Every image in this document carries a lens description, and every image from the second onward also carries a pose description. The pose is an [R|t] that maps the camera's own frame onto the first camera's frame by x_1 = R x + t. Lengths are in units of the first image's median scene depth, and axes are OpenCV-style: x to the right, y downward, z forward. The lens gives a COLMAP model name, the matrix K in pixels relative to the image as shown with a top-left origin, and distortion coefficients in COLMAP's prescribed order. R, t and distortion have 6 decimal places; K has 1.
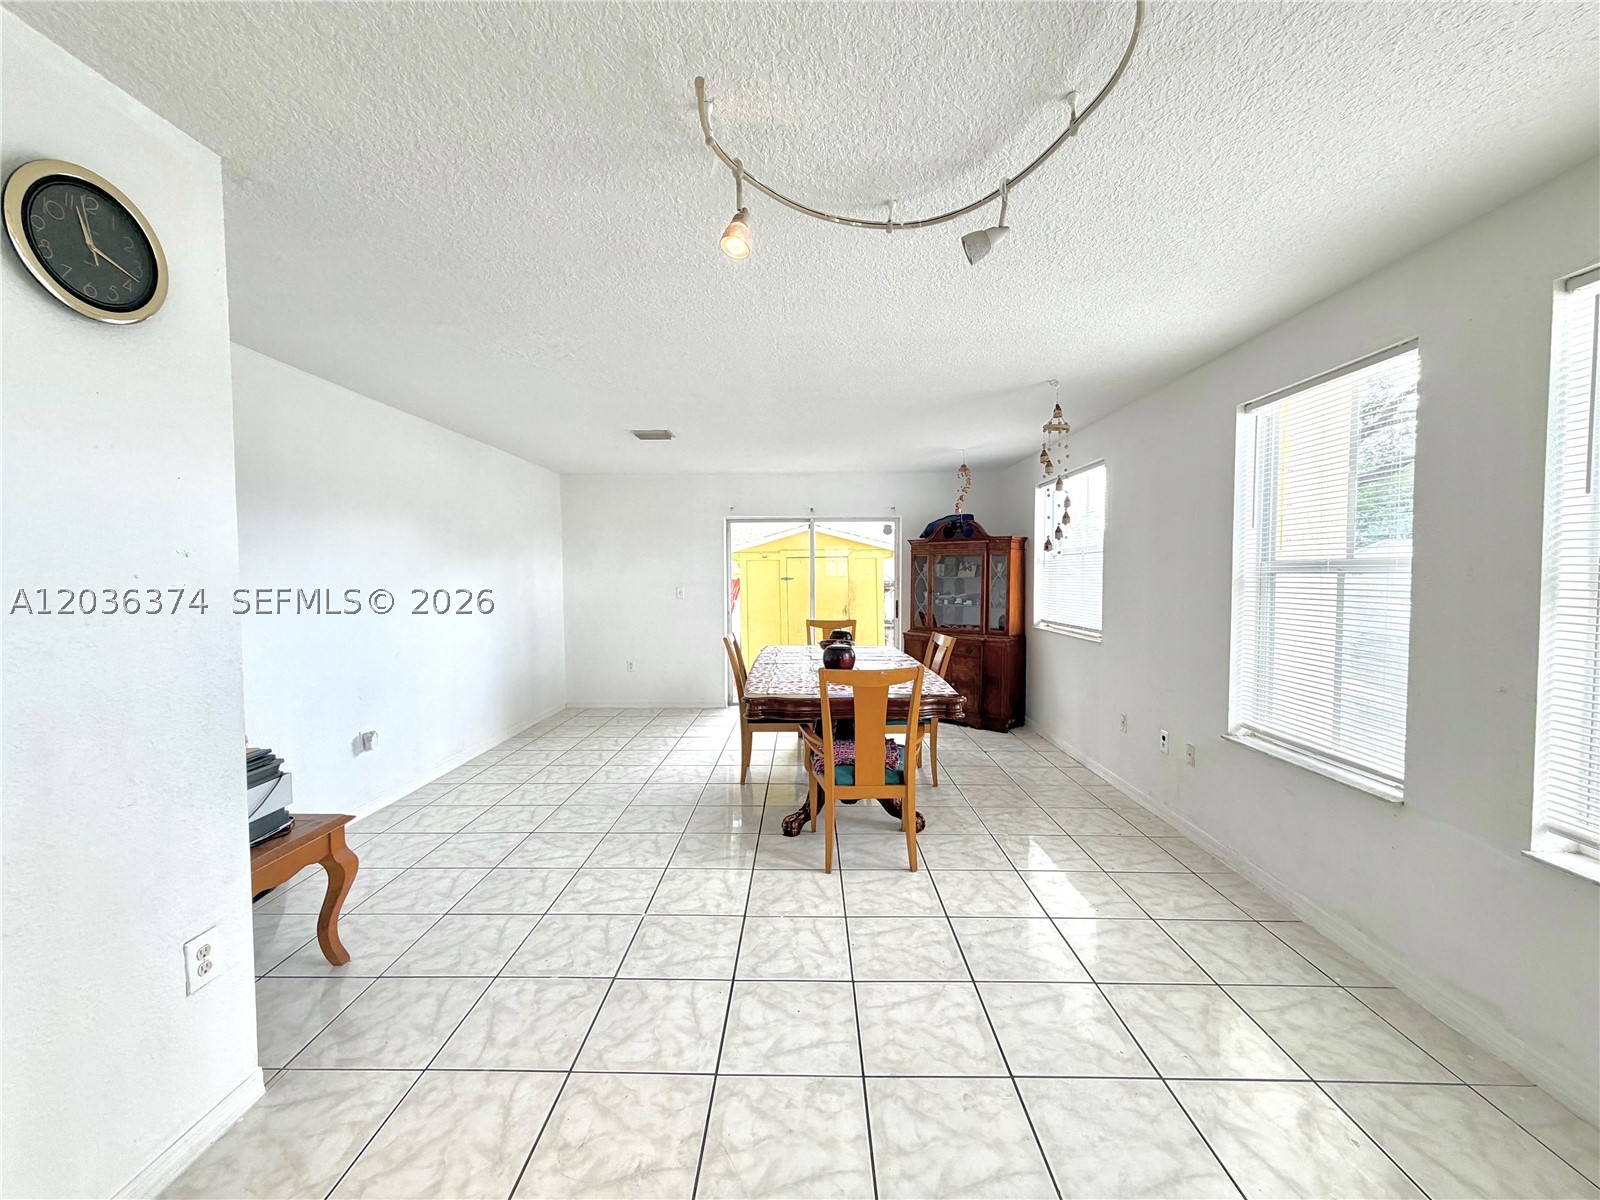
lens RADIAL K [[632.7, 0, 798.5], [0, 632.7, 608.6], [0, 0, 1]] dist [0.001387, -0.000545]
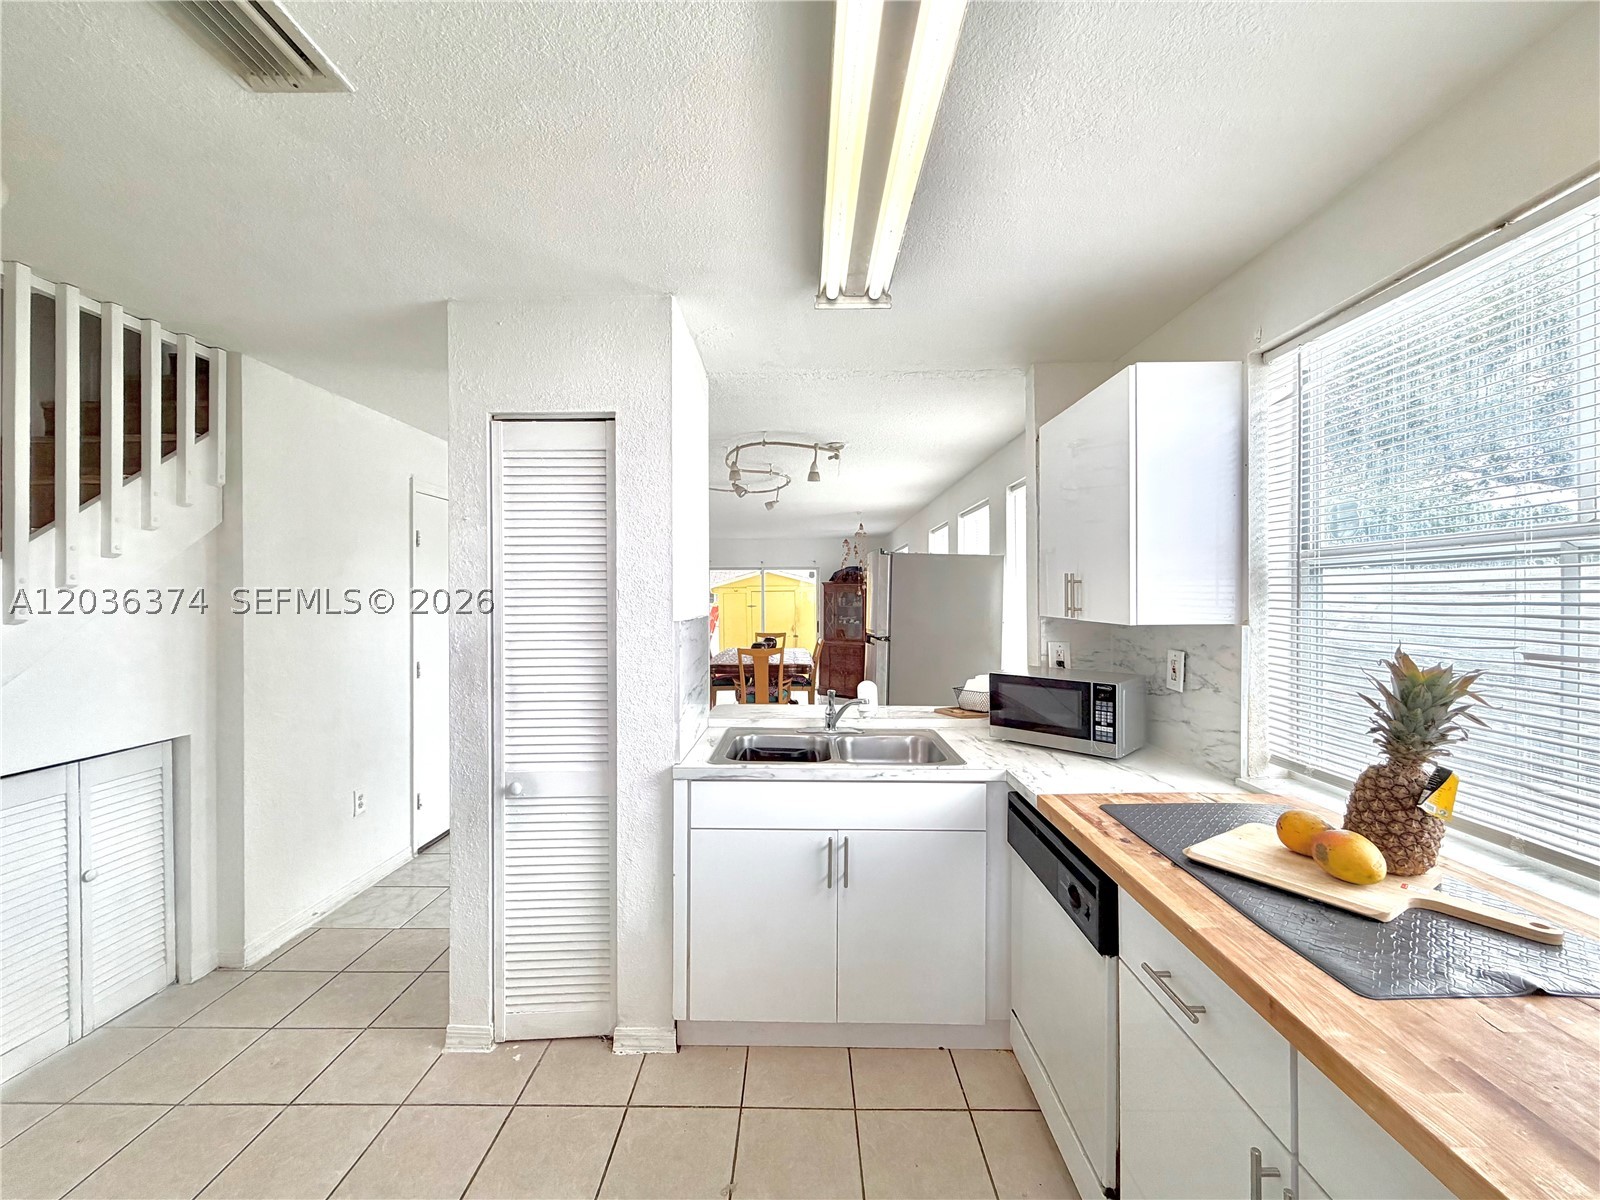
lens RADIAL K [[632.7, 0, 793.7], [0, 632.7, 600.0], [0, 0, 1]] dist [0.001387, -0.000545]
pose [[0.999986, 0.004858, -0.001910, 0.117646], [-0.004952, 0.998592, -0.052817, 0.019664], [0.001651, 0.052826, 0.998602, -0.615390]]
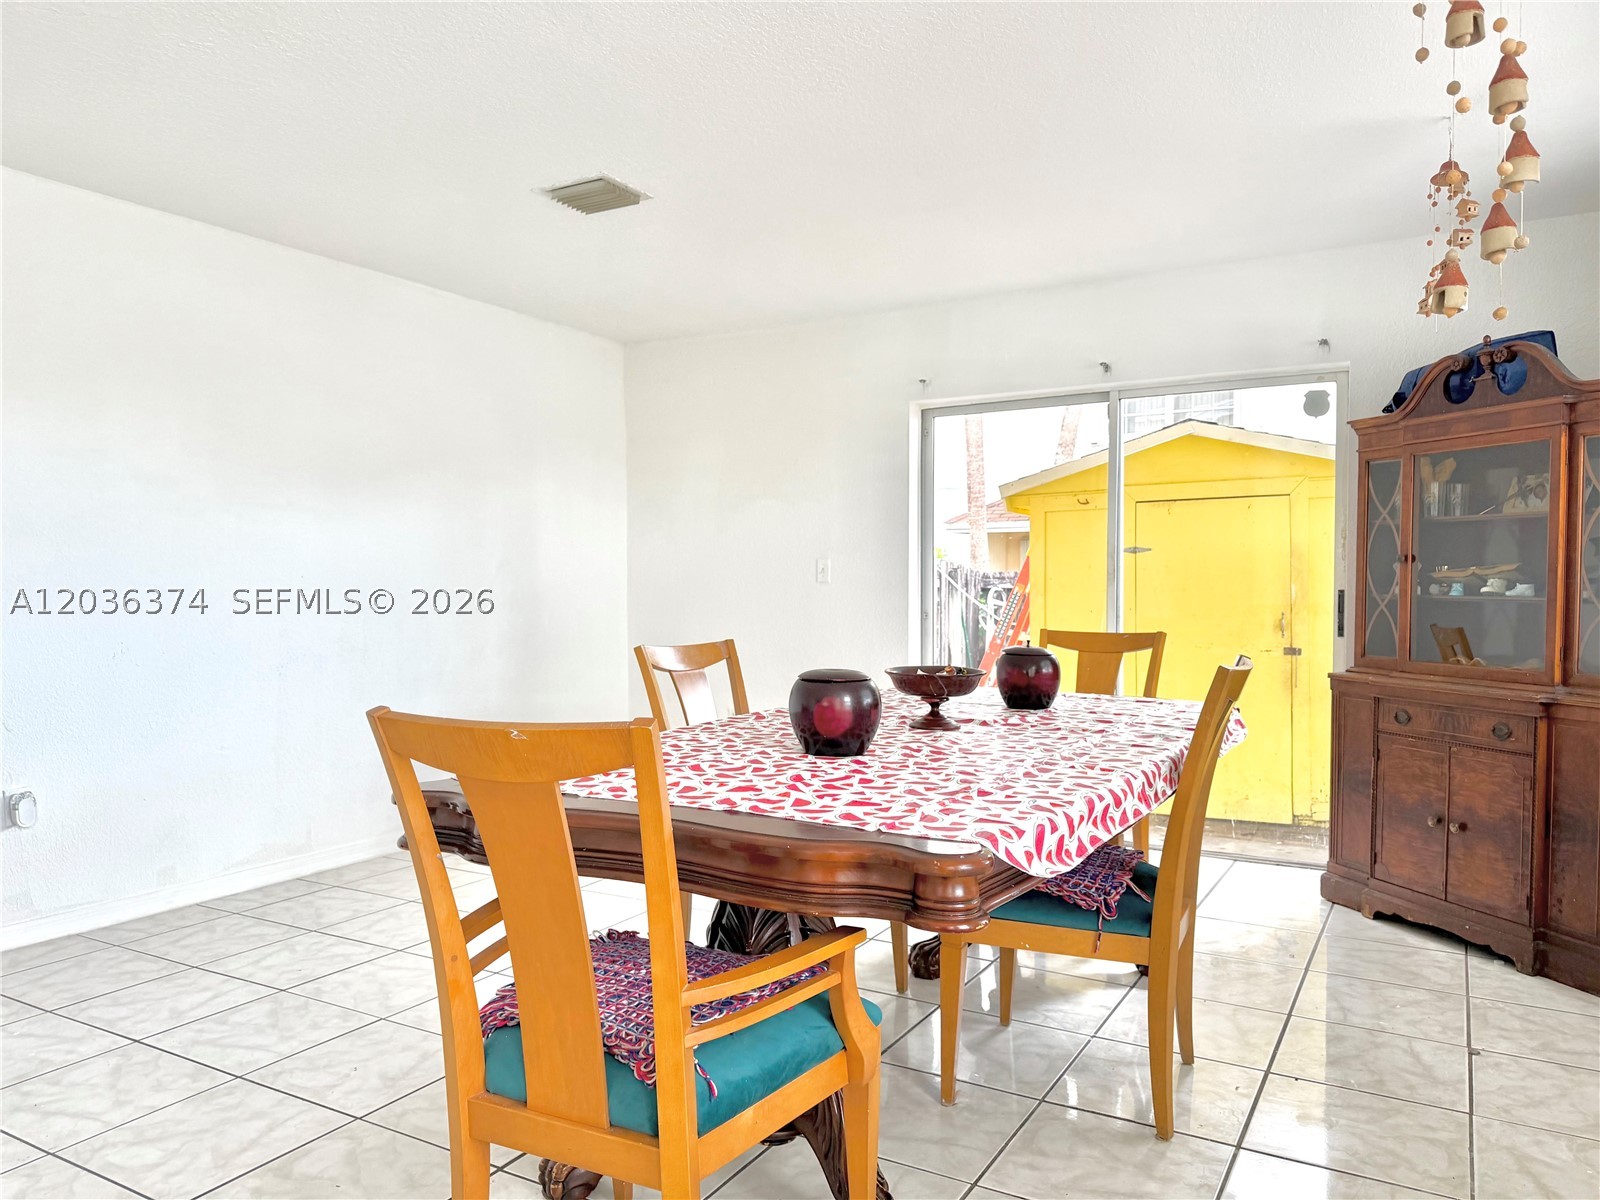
lens RADIAL K [[1130.7, 0, 789.3], [0, 1130.7, 607.6], [0, 0, 1]] dist [0.026993, -0.032371]
pose [[0.867539, 0.009651, -0.497275, 0.242186], [-0.025136, 0.999385, -0.024457, 0.026071], [0.496733, 0.033716, 0.867248, 0.298103]]
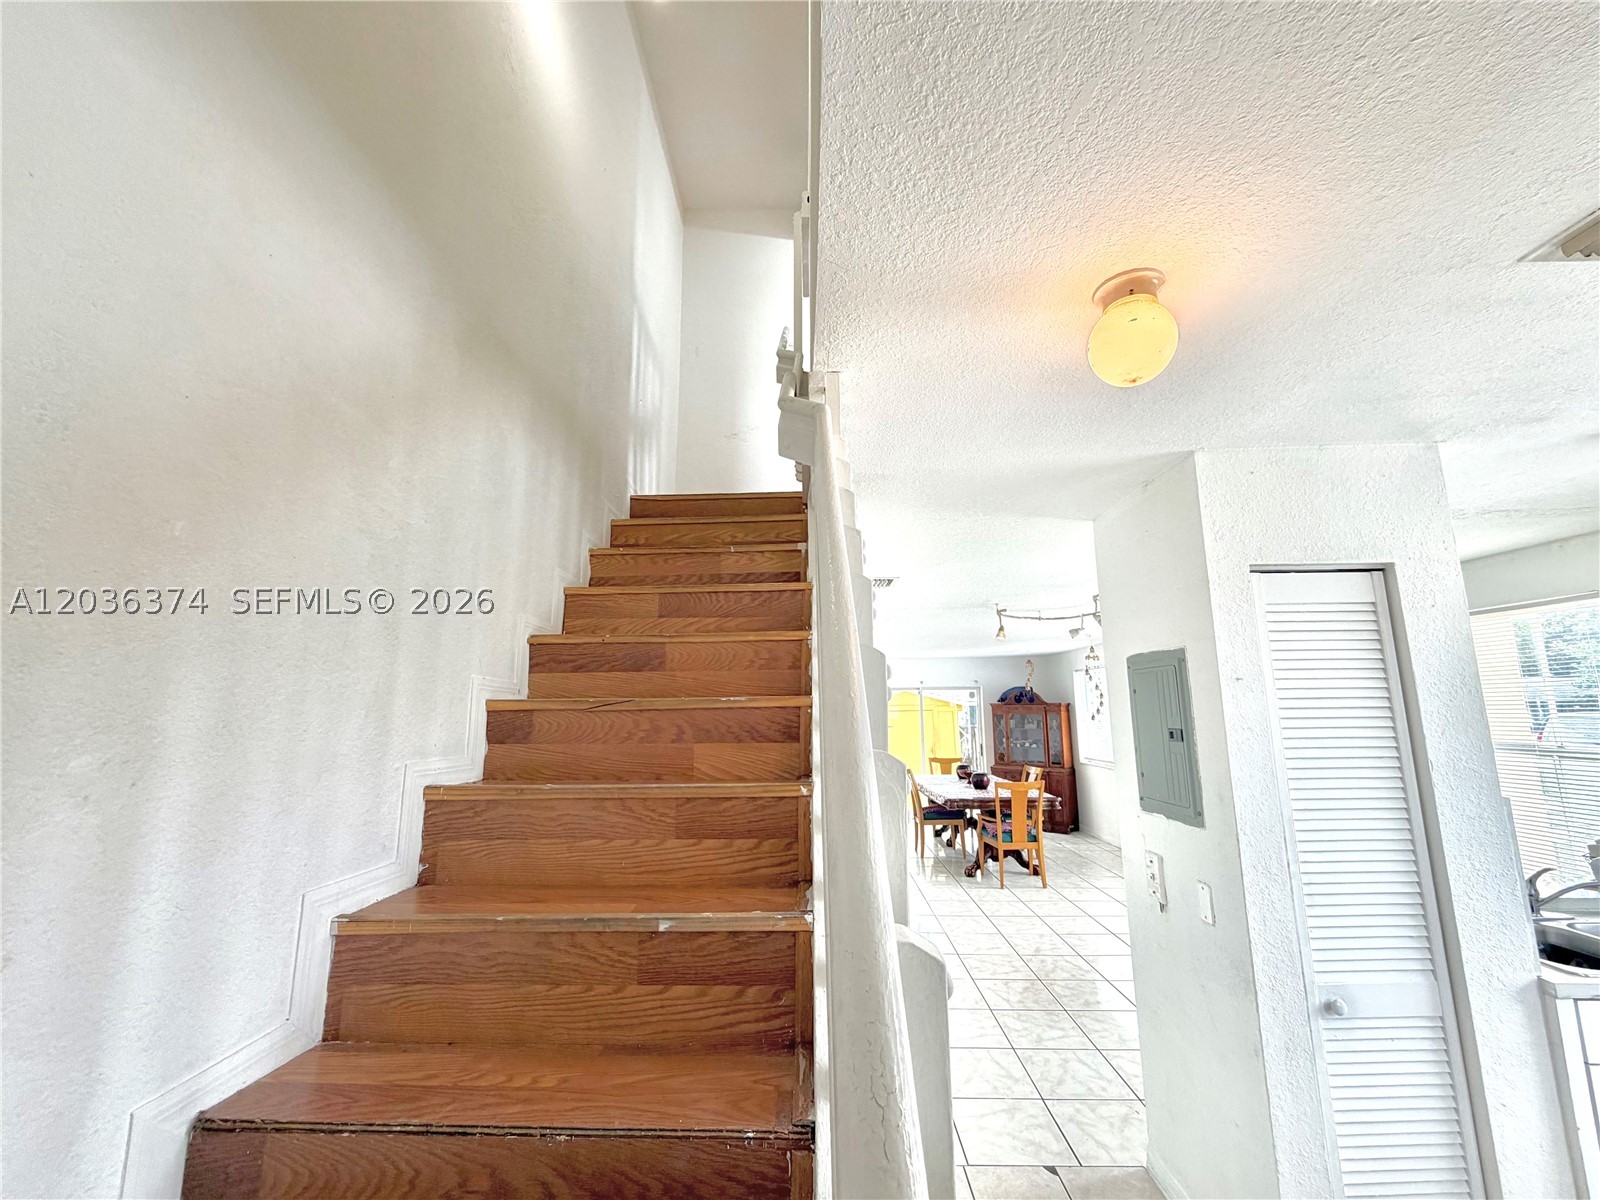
lens RADIAL K [[632.7, 0, 799.9], [0, 632.7, 602.6], [0, 0, 1]] dist [0.001387, -0.000545]
pose [[0.999966, 0.000341, -0.008260, -0.293563], [-0.002145, 0.975641, -0.219364, -0.011287], [0.007984, 0.219374, 0.975608, -0.584929]]
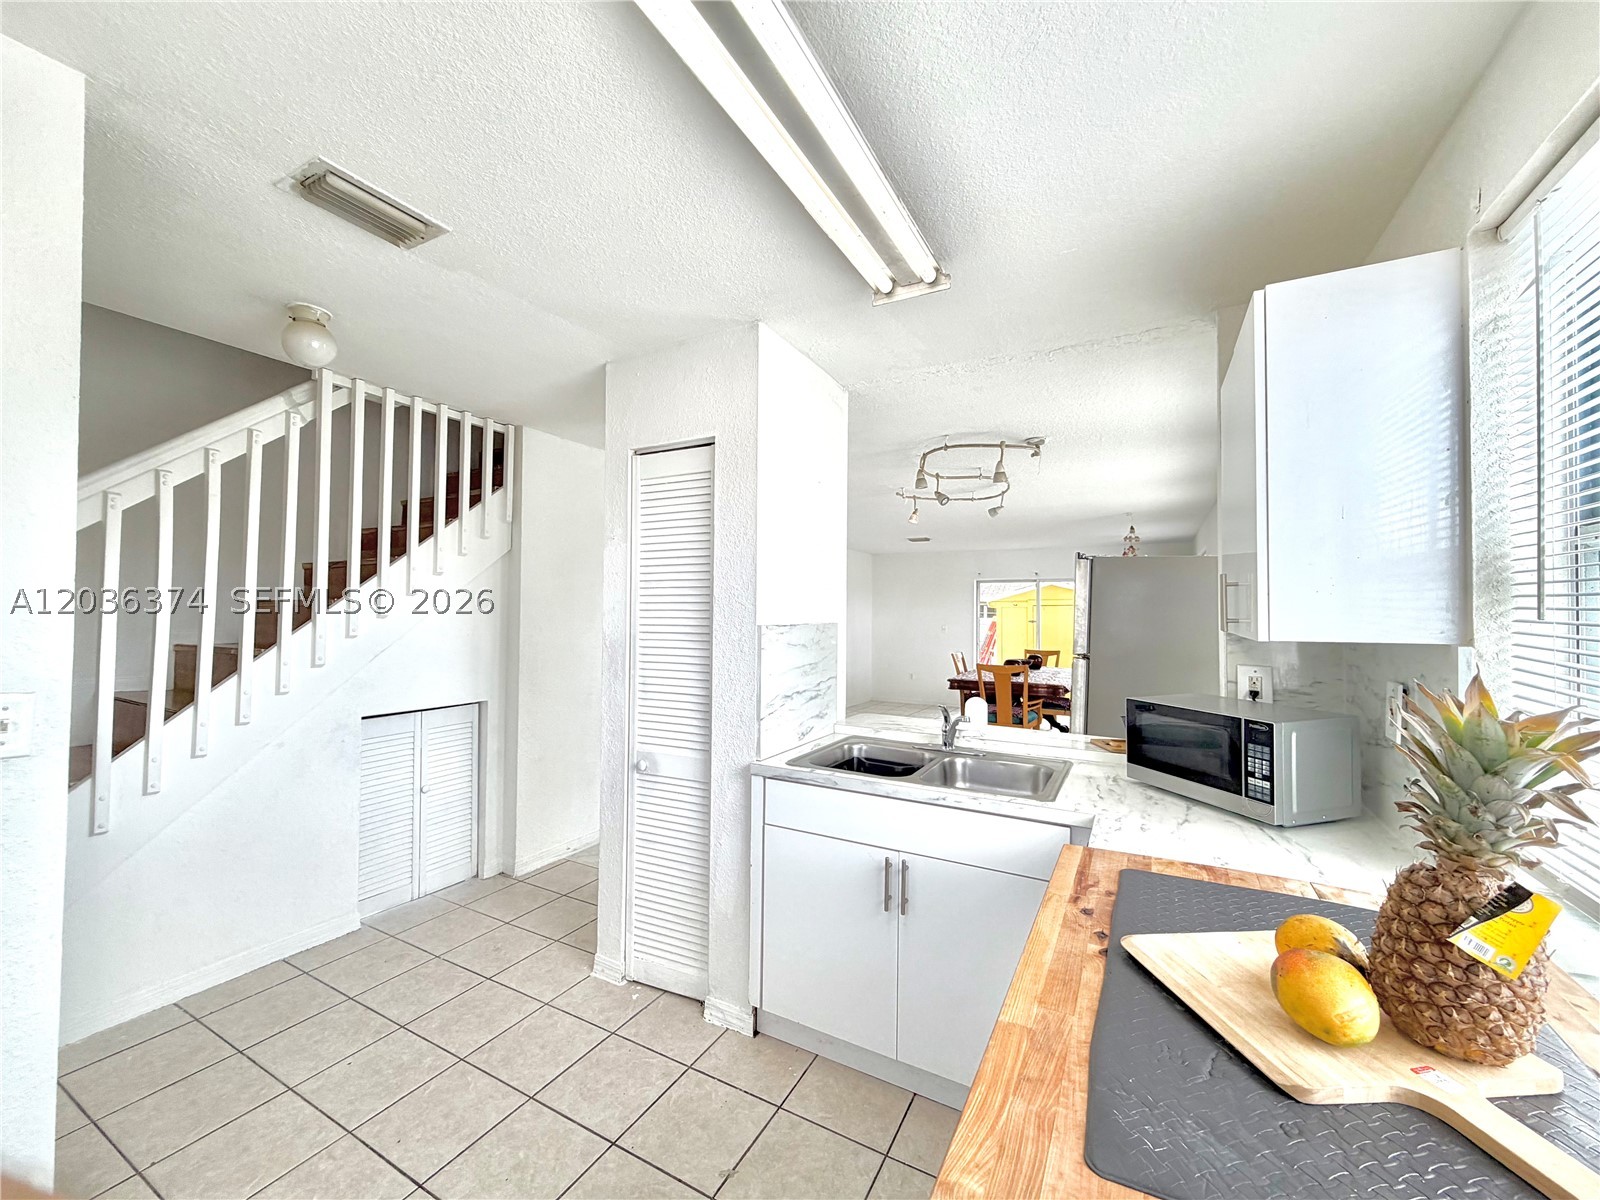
lens RADIAL K [[632.7, 0, 797.6], [0, 632.7, 600.4], [0, 0, 1]] dist [0.001387, -0.000545]
pose [[0.882792, 0.006290, -0.469723, 0.249282], [-0.041662, 0.997019, -0.064949, 0.021939], [0.467914, 0.076906, 0.880422, -0.582397]]
